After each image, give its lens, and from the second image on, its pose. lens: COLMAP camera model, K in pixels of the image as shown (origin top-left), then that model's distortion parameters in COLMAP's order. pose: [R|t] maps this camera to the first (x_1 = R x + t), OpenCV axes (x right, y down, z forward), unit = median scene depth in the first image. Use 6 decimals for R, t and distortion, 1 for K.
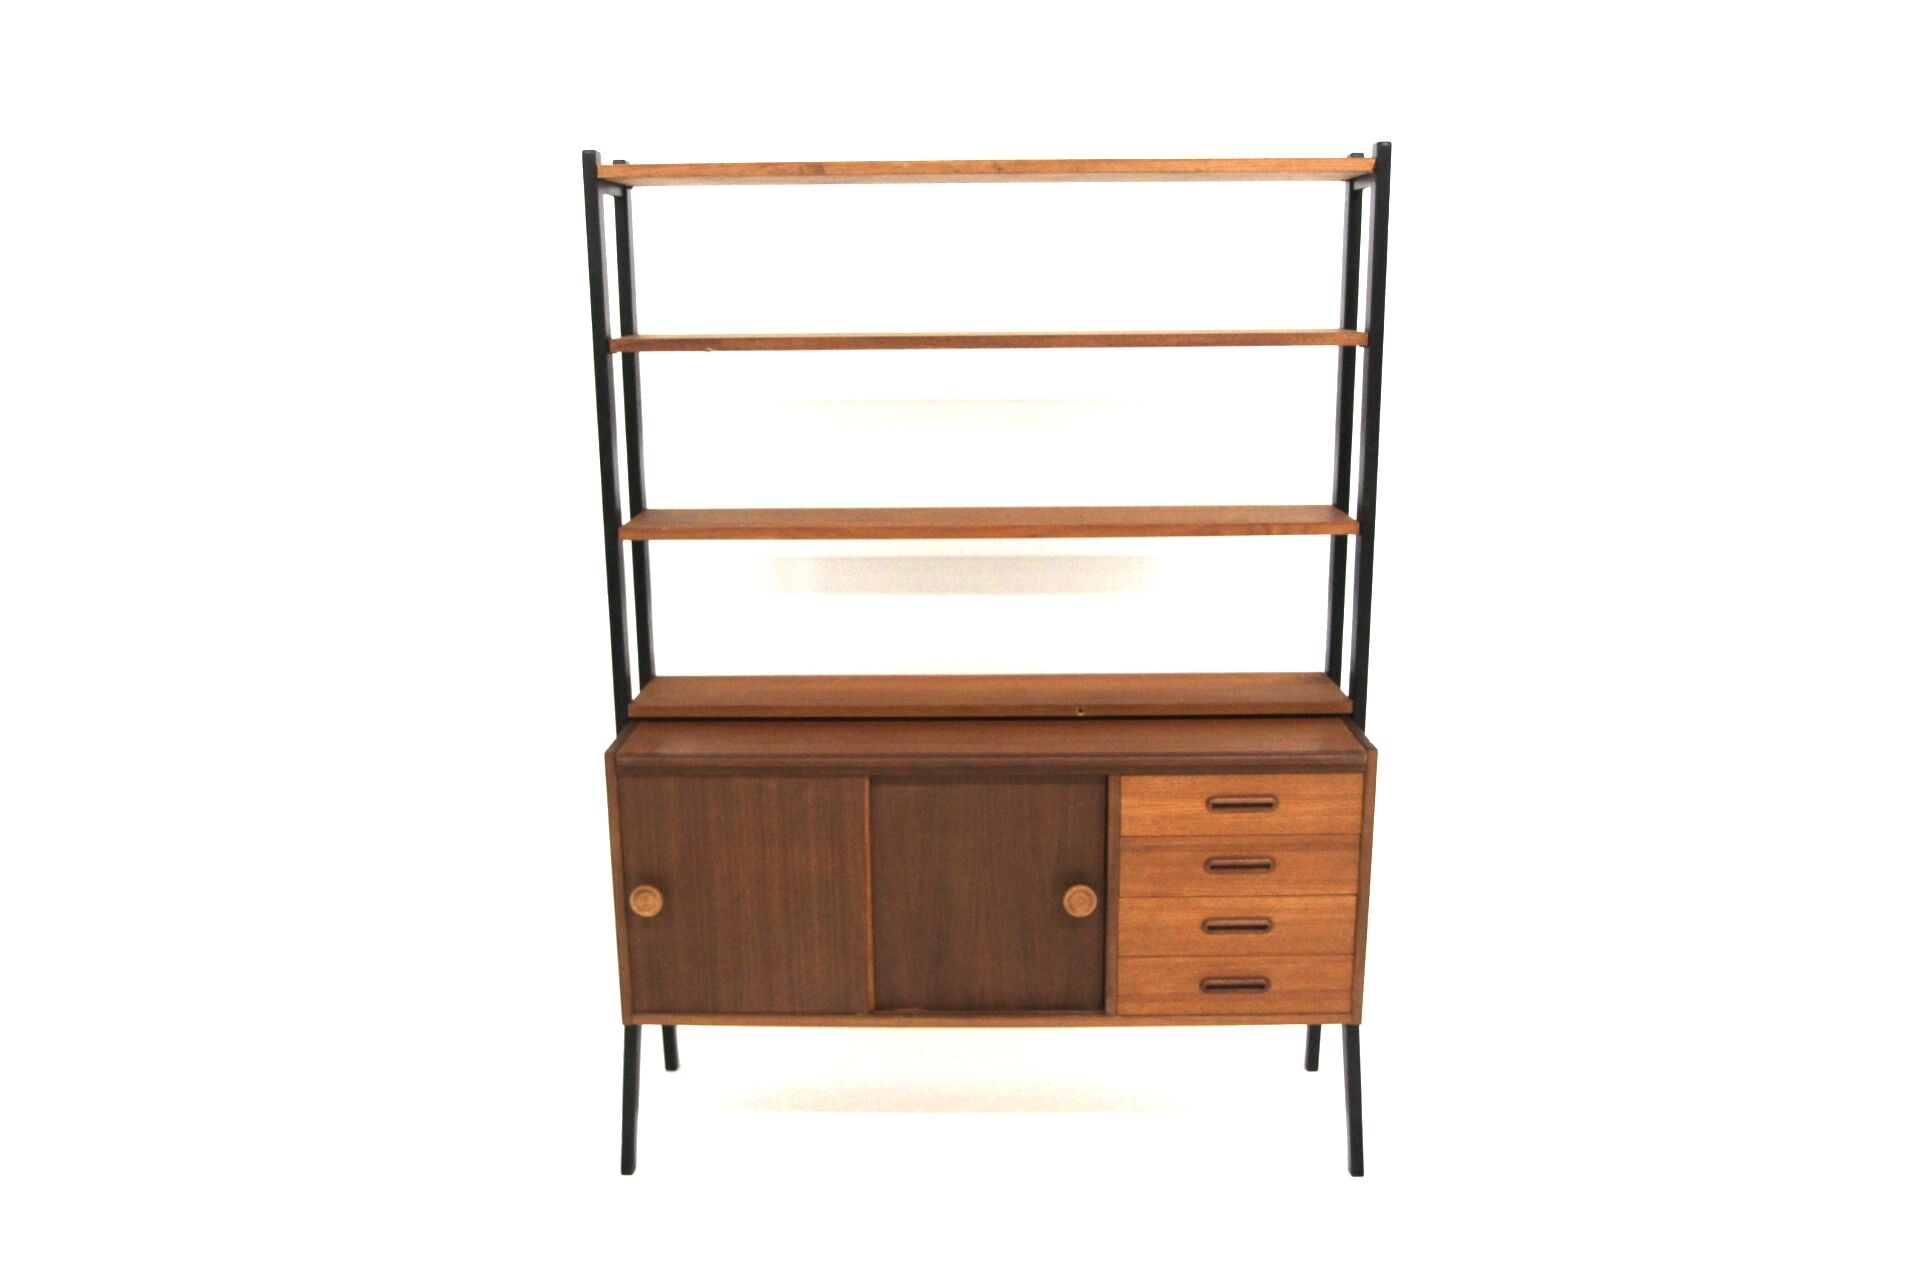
lens RADIAL K [[1497.1, 0, 958.1], [0, 1497.1, 653.4], [0, 0, 1]] dist [-0.072158, 0.037916]
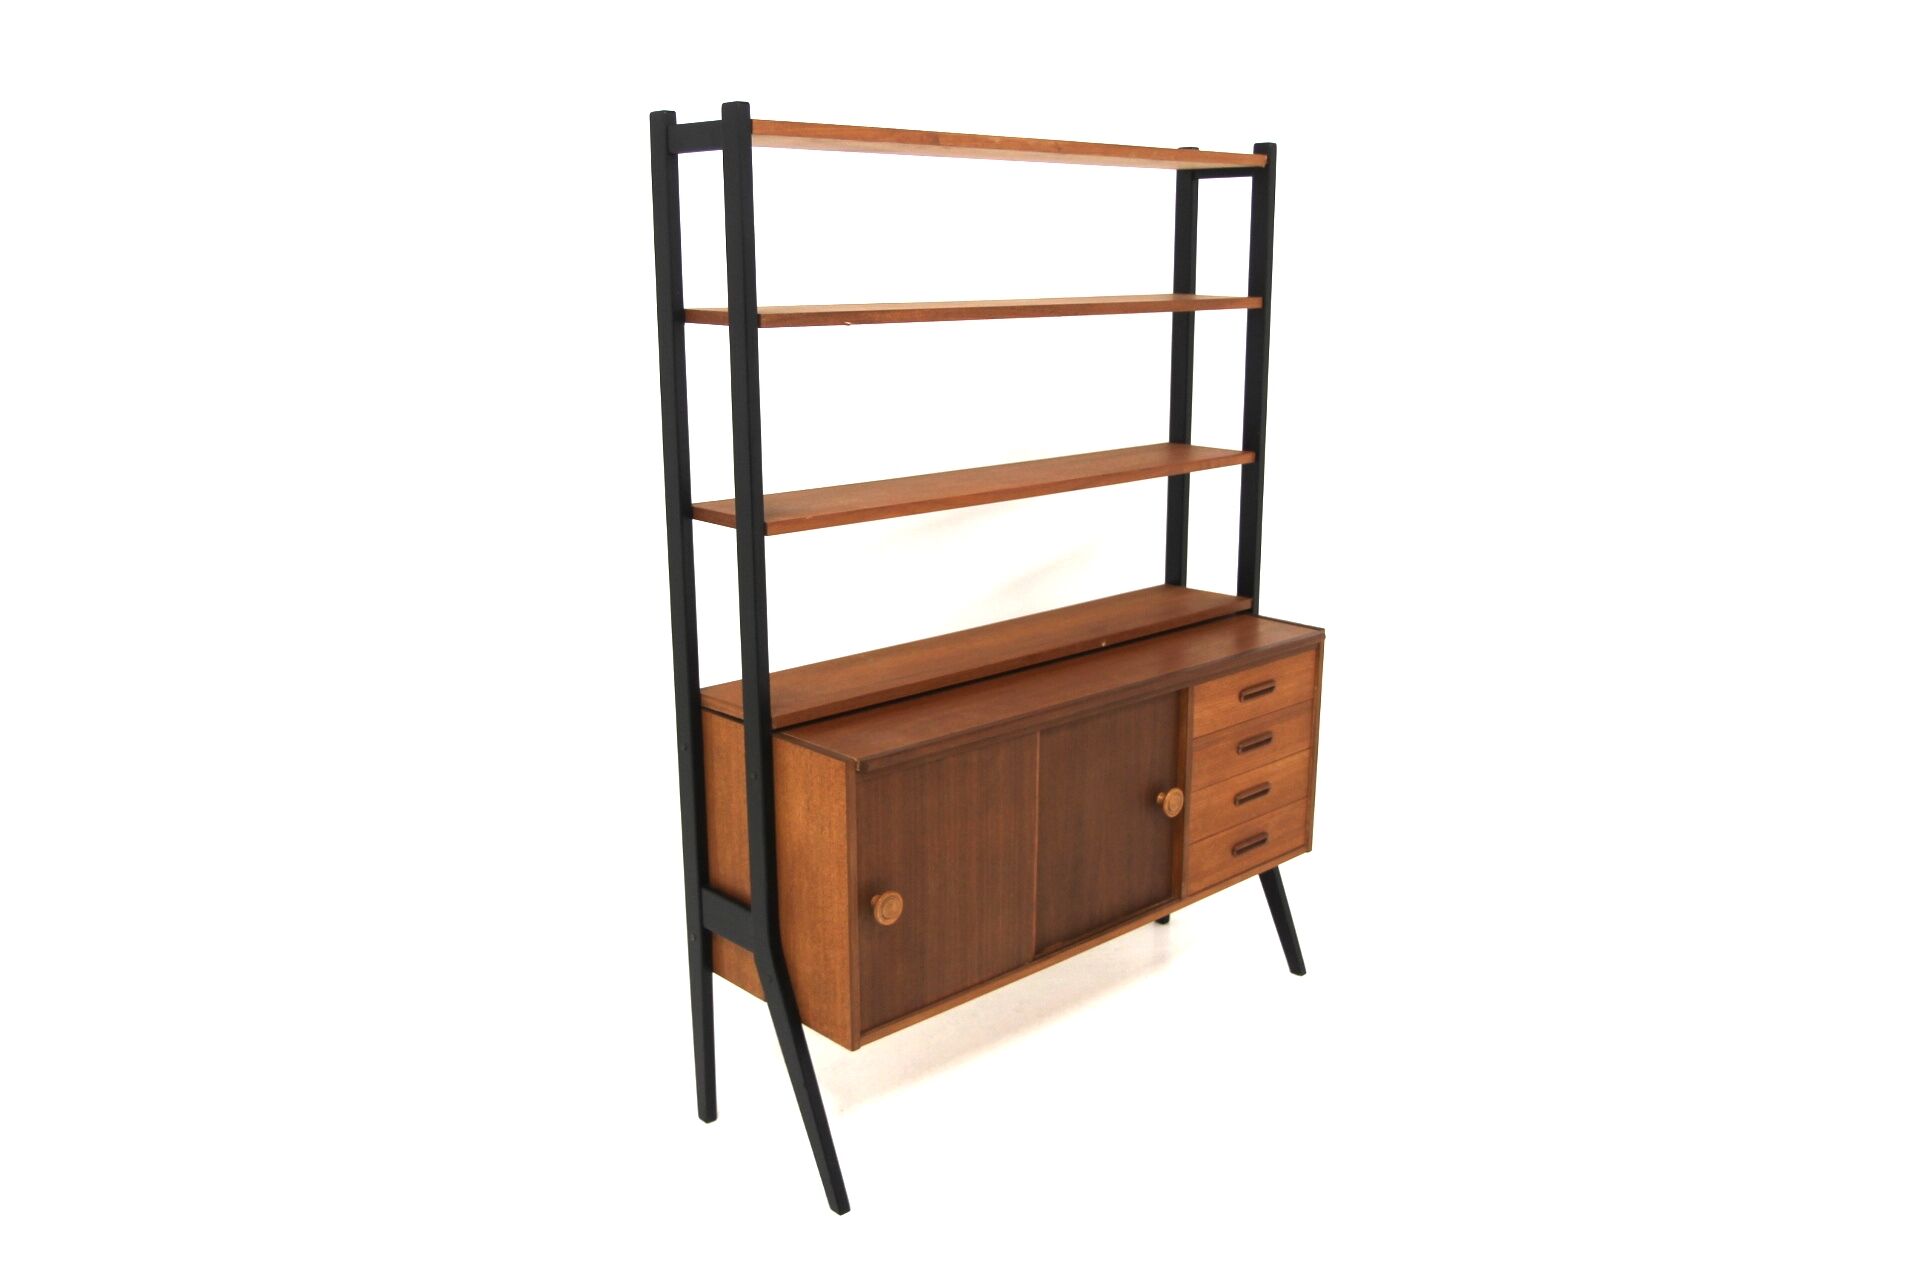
lens RADIAL K [[1540.3, 0, 950.8], [0, 1540.3, 657.9], [0, 0, 1]] dist [-0.039822, 0.001564]
pose [[0.719289, -0.165807, 0.674634, -0.802073], [0.155389, 0.984896, 0.076387, -0.057683], [-0.677110, 0.049886, 0.734189, 0.246926]]
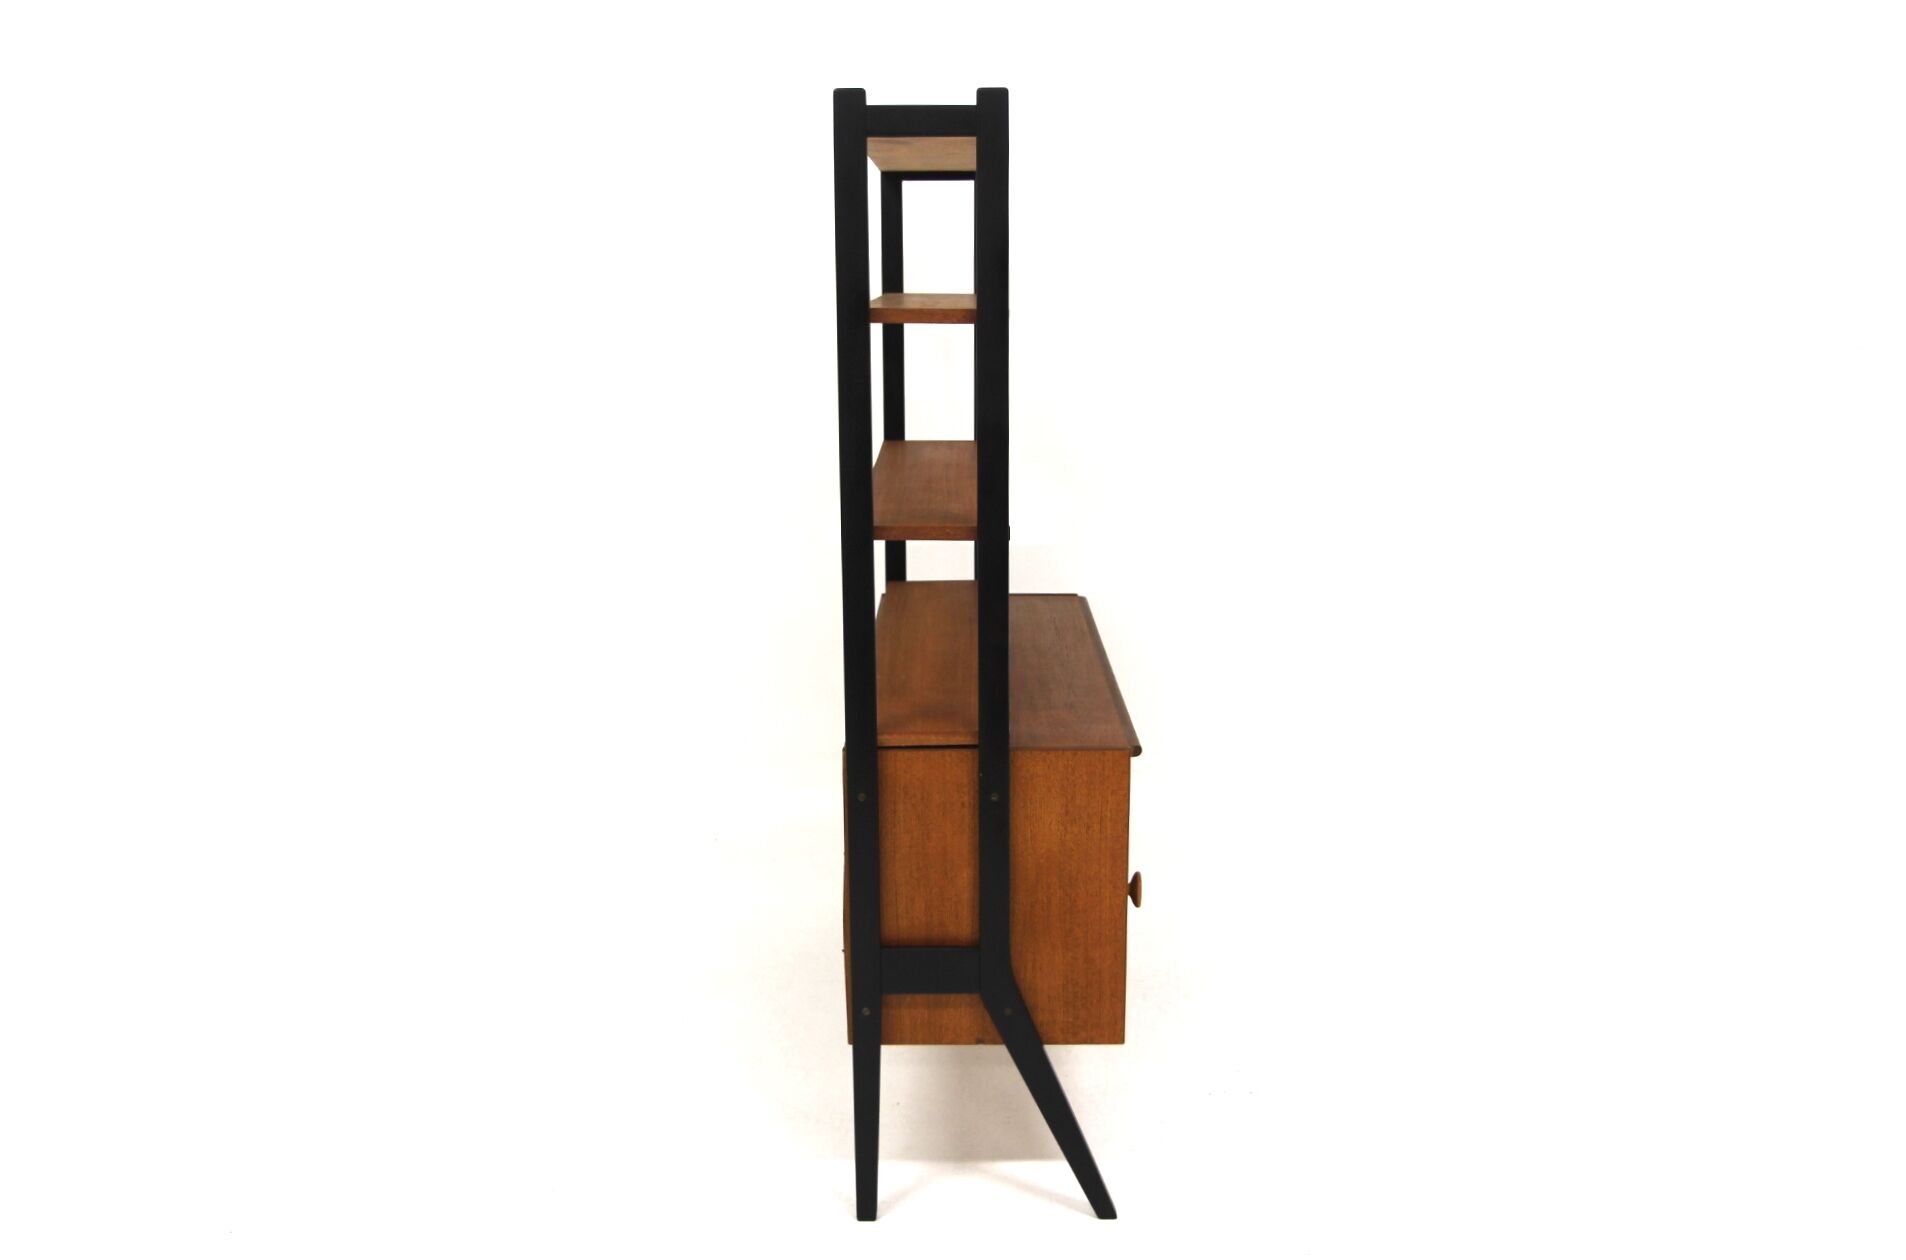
lens RADIAL K [[1626.5, 0, 952.5], [0, 1626.5, 636.0], [0, 0, 1]] dist [0.039992, 0.000564]
pose [[0.002538, -0.212342, 0.977192, -1.188192], [0.241090, 0.948500, 0.205481, -0.231409], [-0.970499, 0.235070, 0.053601, 1.016582]]
